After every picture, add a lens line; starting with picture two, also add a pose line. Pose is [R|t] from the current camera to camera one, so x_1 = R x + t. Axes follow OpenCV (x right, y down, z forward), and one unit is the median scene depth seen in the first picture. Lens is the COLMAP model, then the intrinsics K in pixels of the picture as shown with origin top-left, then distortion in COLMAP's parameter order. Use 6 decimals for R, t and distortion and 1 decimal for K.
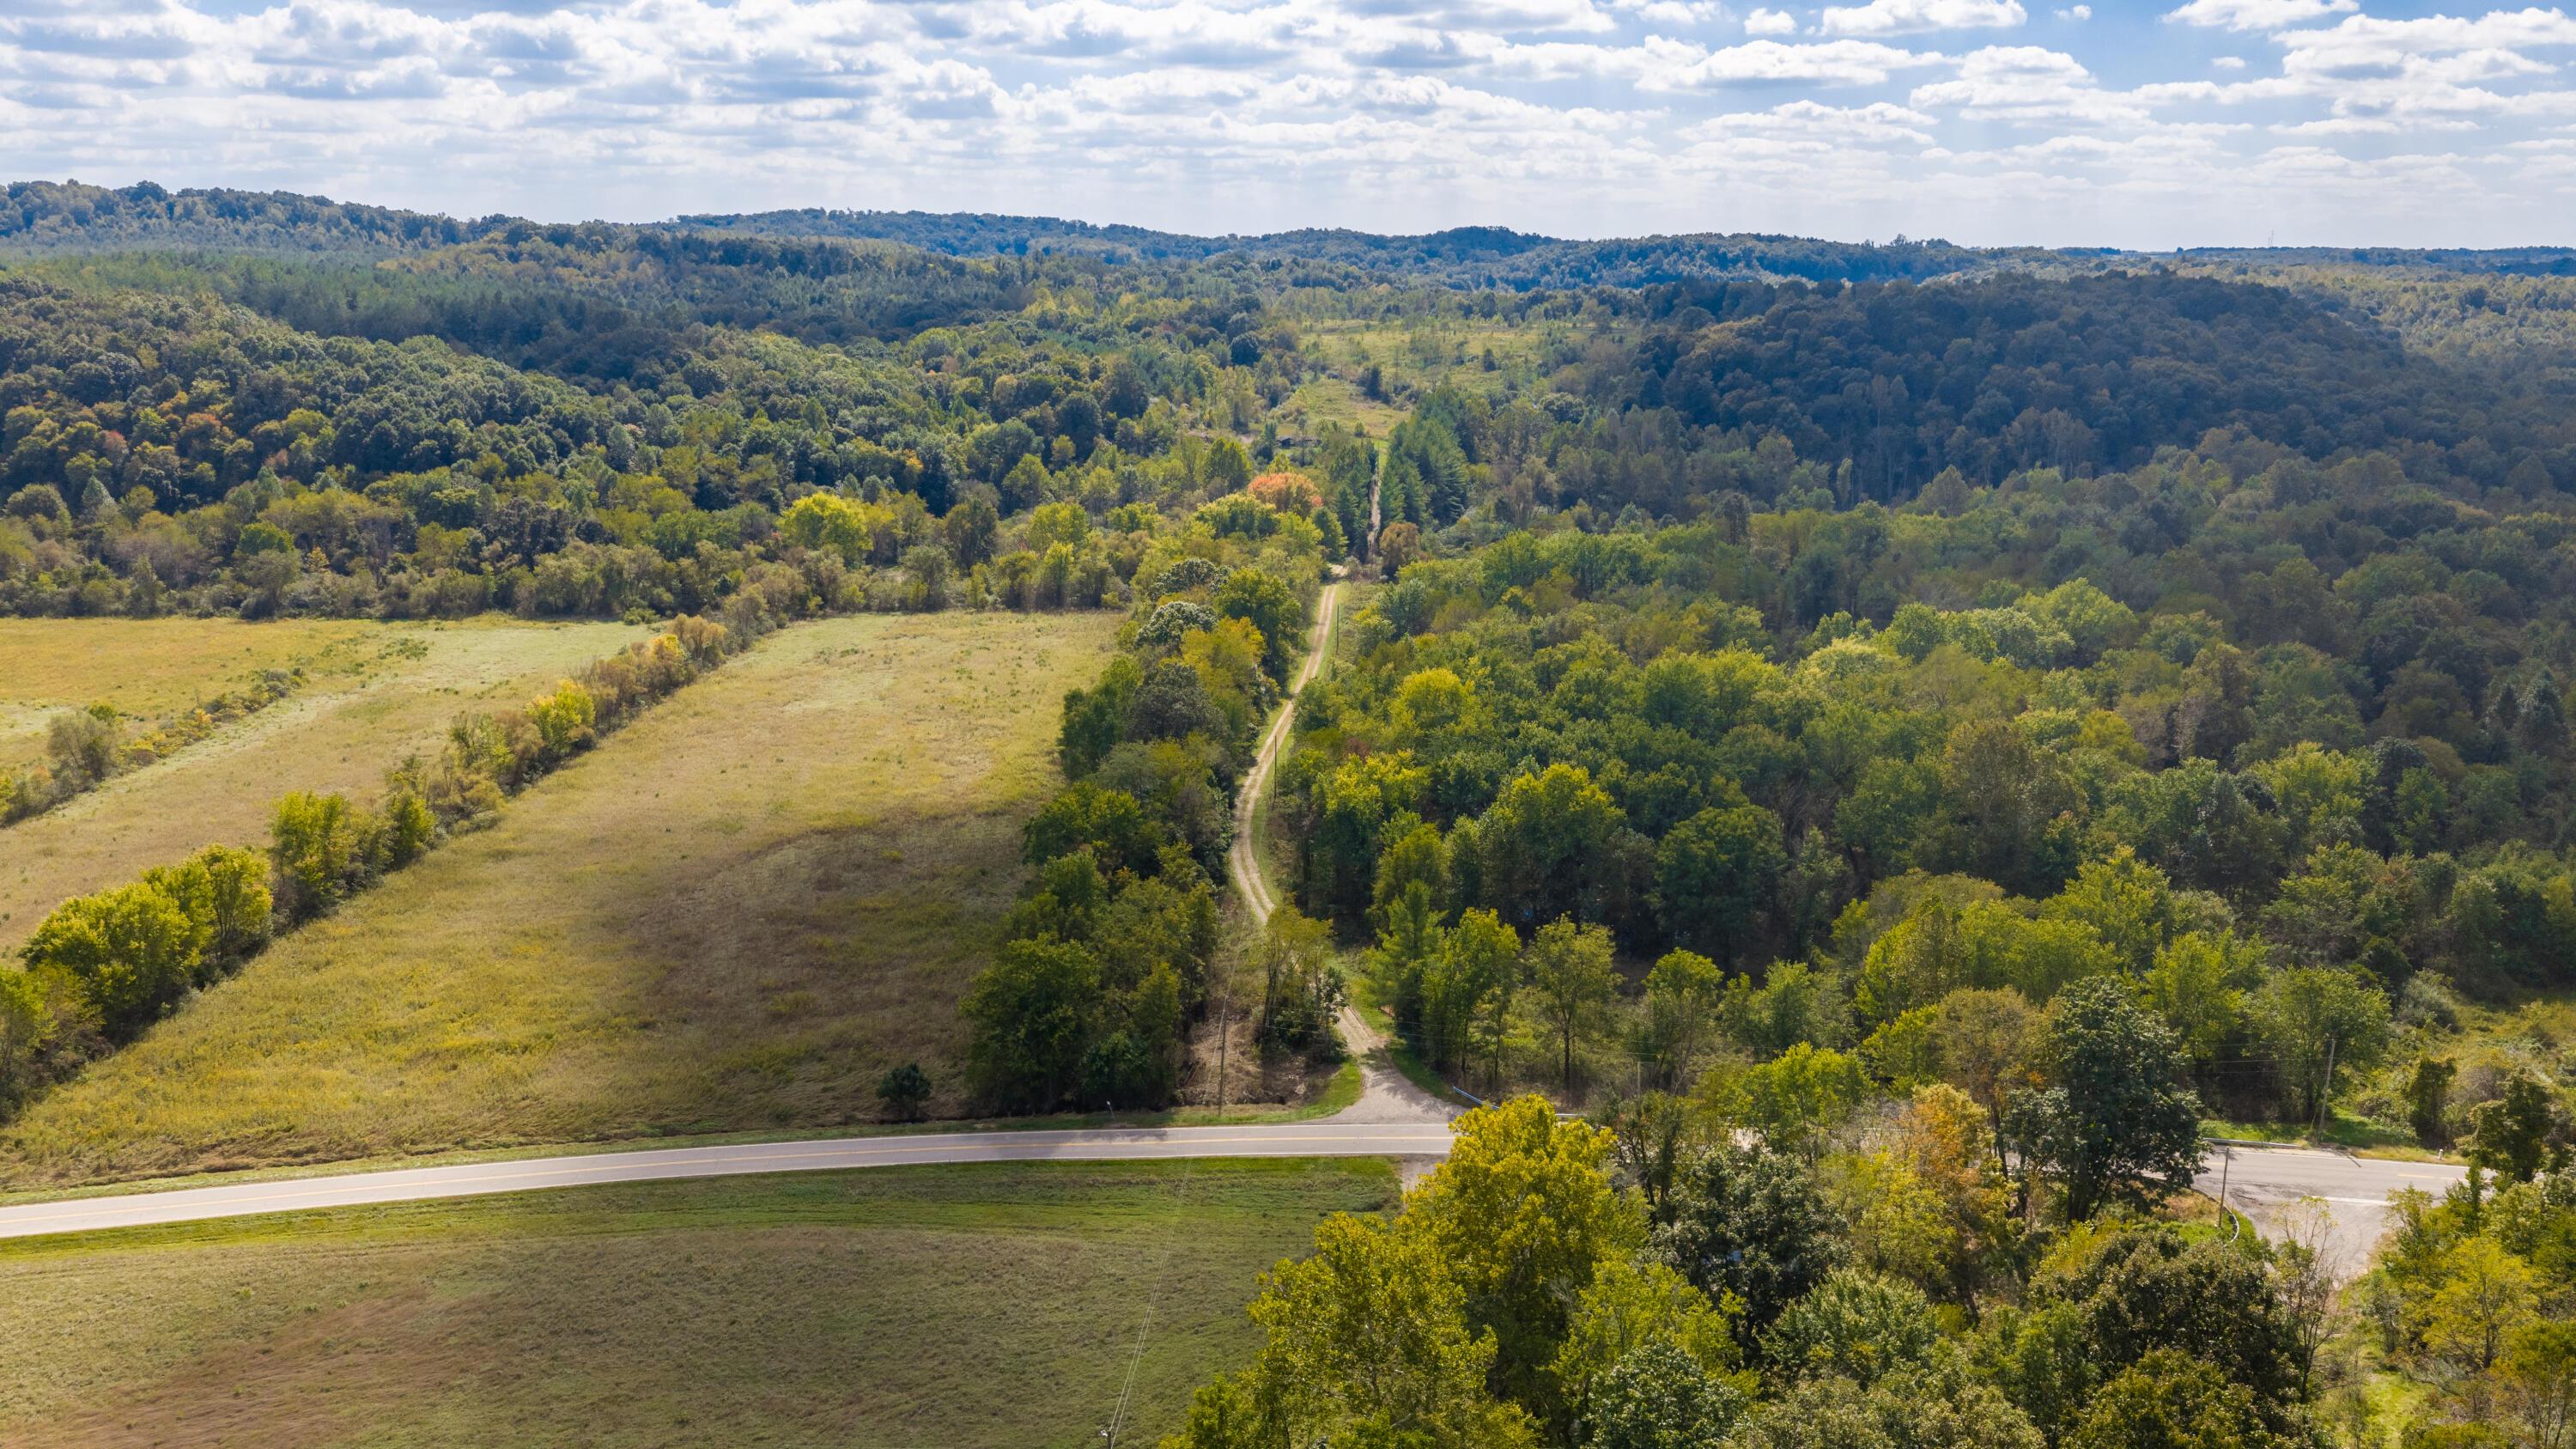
lens RADIAL K [[2120.7, 0, 1293.9], [0, 2120.7, 724.6], [0, 0, 1]] dist [0.024815, -0.051575]
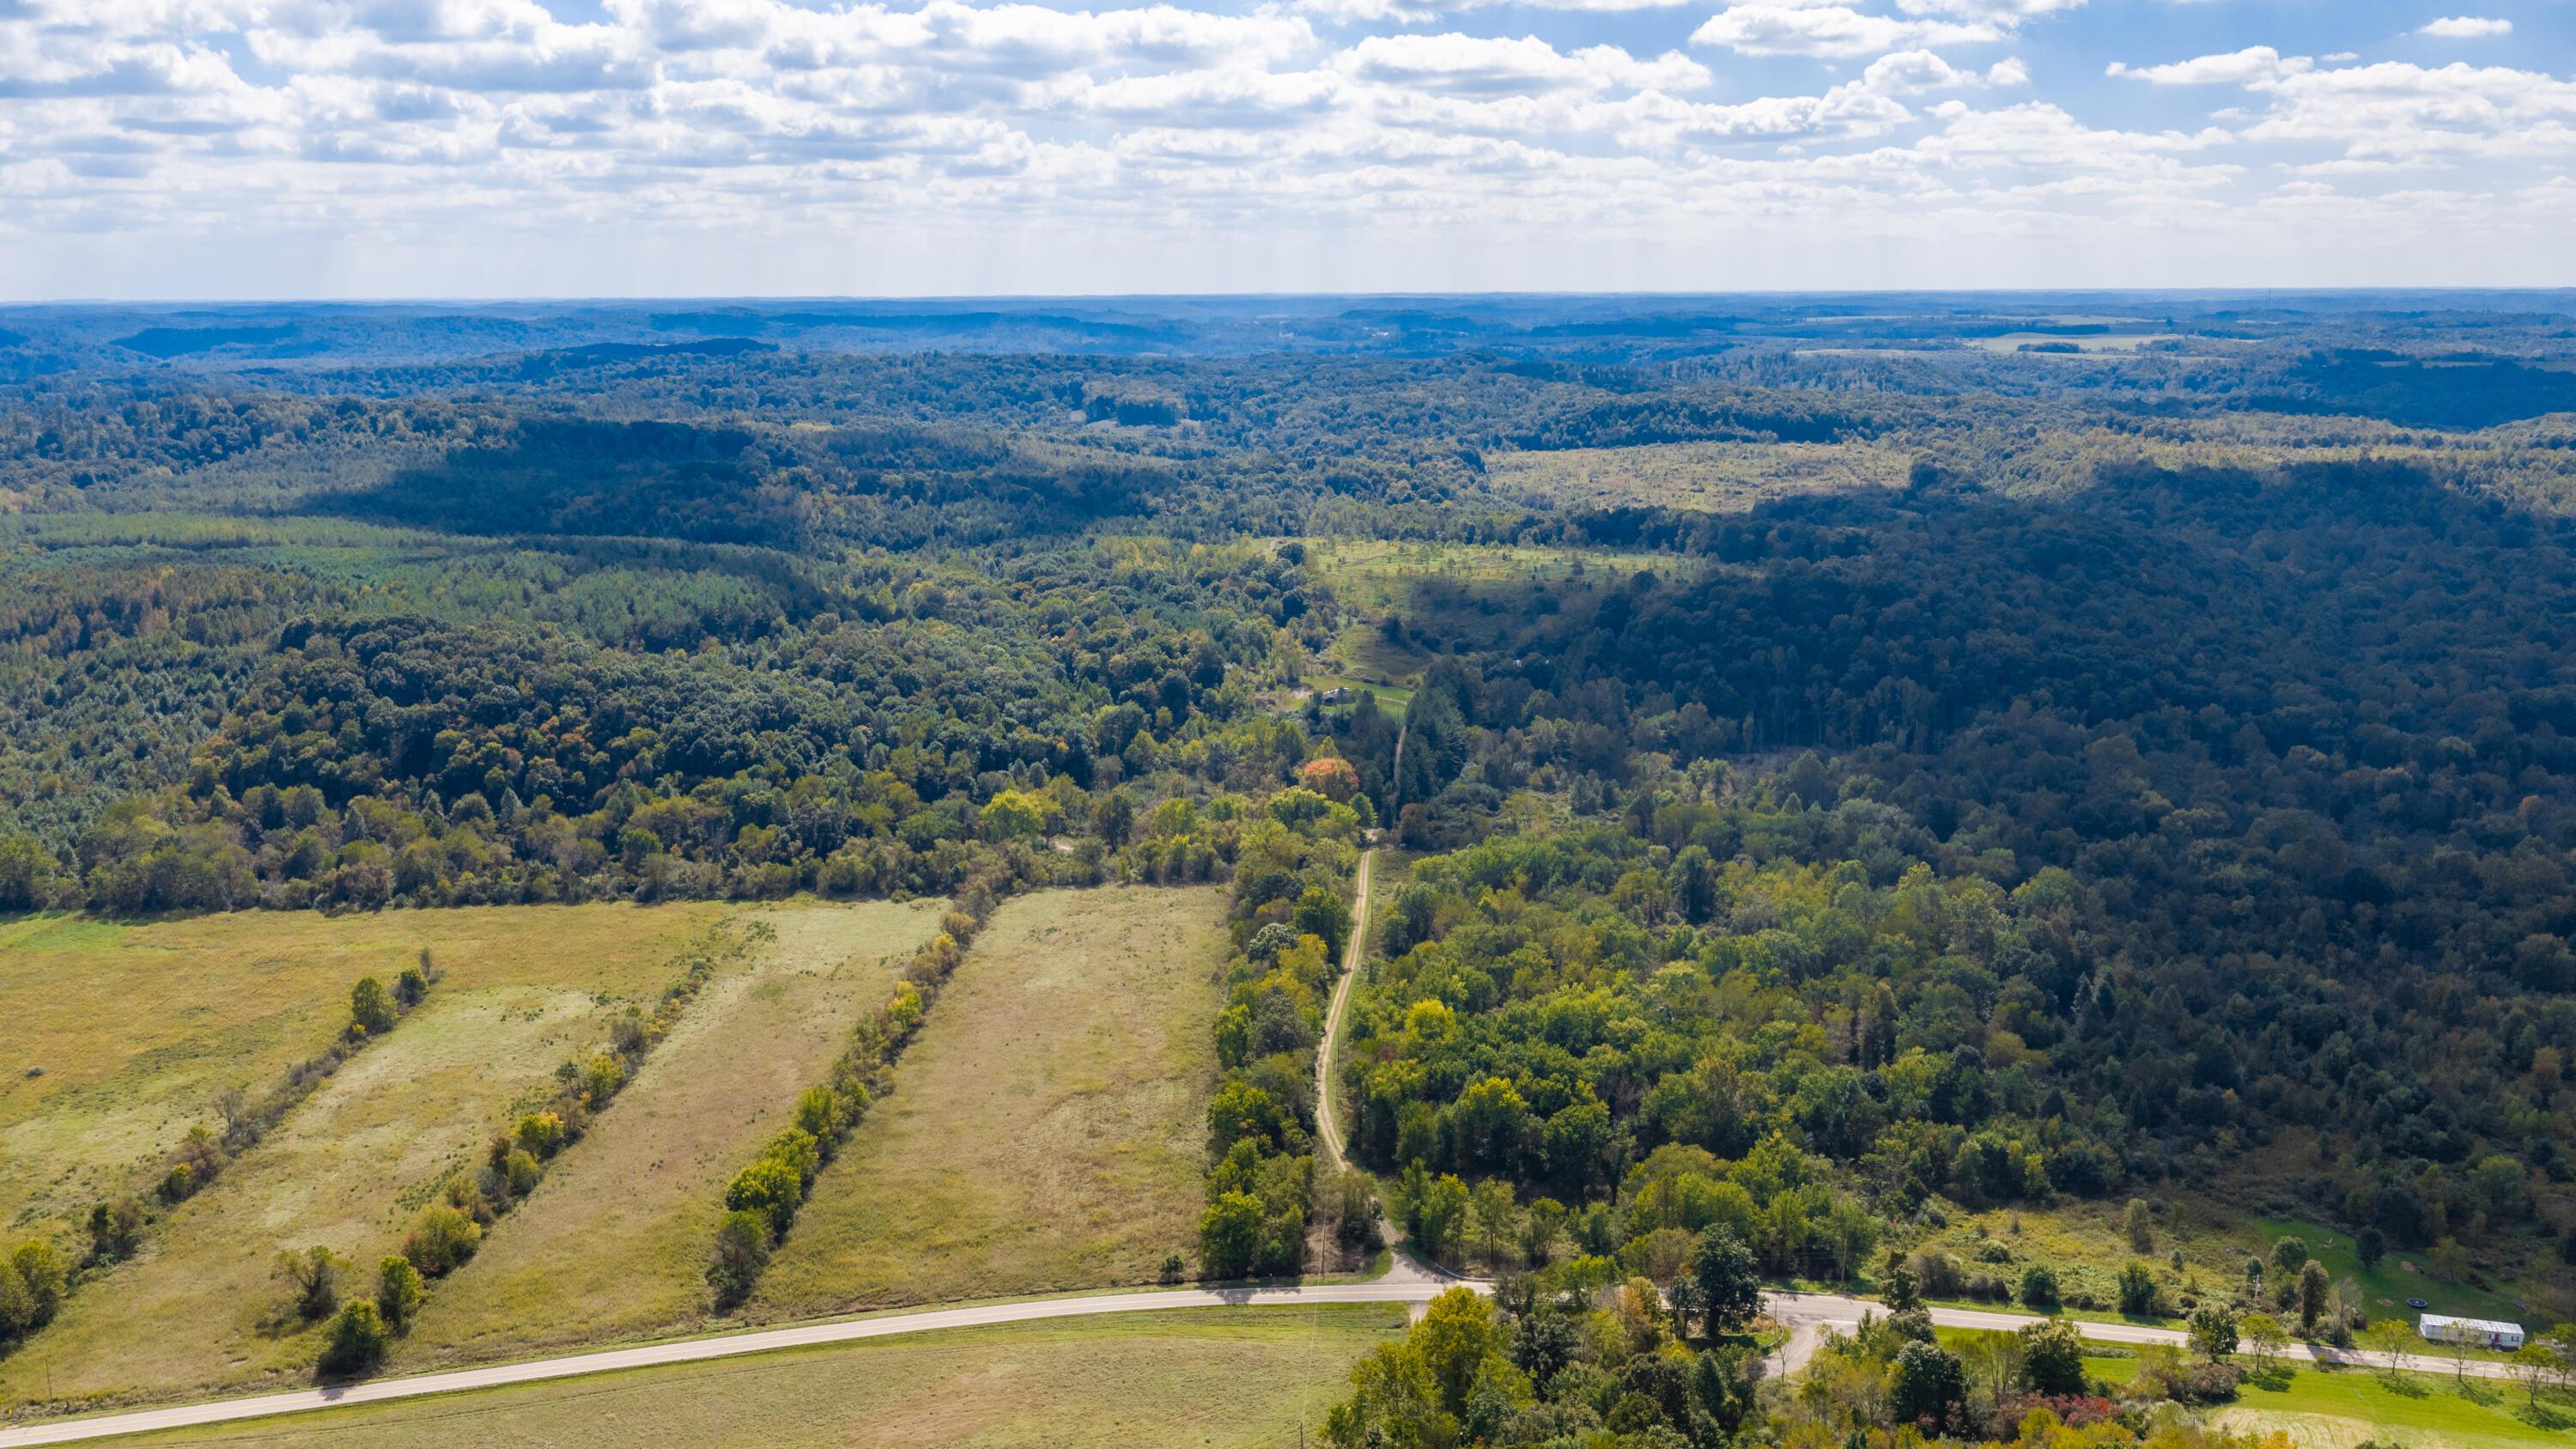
lens RADIAL K [[2120.7, 0, 1278.2], [0, 2120.7, 722.9], [0, 0, 1]] dist [0.024815, -0.051575]
pose [[0.999746, -0.011296, -0.019520, -0.013772], [0.010952, 0.999785, -0.017610, -0.137766], [0.019715, 0.017391, 0.999654, -0.463063]]
